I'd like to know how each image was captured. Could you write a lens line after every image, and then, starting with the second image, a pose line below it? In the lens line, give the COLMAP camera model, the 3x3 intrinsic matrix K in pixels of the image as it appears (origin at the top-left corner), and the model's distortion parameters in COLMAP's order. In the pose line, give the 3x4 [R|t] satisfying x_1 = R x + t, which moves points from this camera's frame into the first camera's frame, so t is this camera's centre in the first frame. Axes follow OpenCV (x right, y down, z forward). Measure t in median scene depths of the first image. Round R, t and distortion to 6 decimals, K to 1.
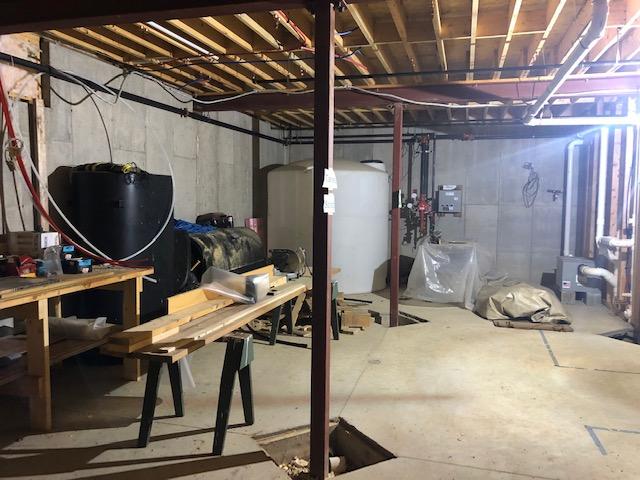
lens RADIAL K [[532.6, 0, 319.0], [0, 532.6, 239.2], [0, 0, 1]] dist [0.013361, 0.003933]
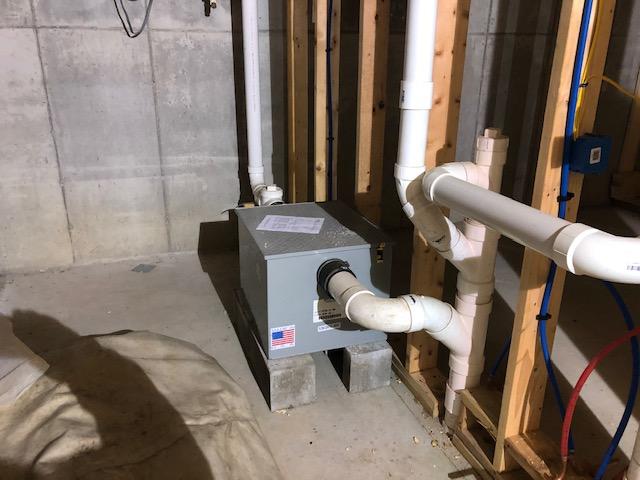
lens RADIAL K [[532.6, 0, 318.1], [0, 532.6, 240.3], [0, 0, 1]] dist [0.013361, 0.003933]
pose [[0.823396, -0.203399, 0.529762, 0.286964], [0.044982, 0.954013, 0.296372, -0.032693], [-0.565681, -0.220202, 0.794680, 0.654193]]
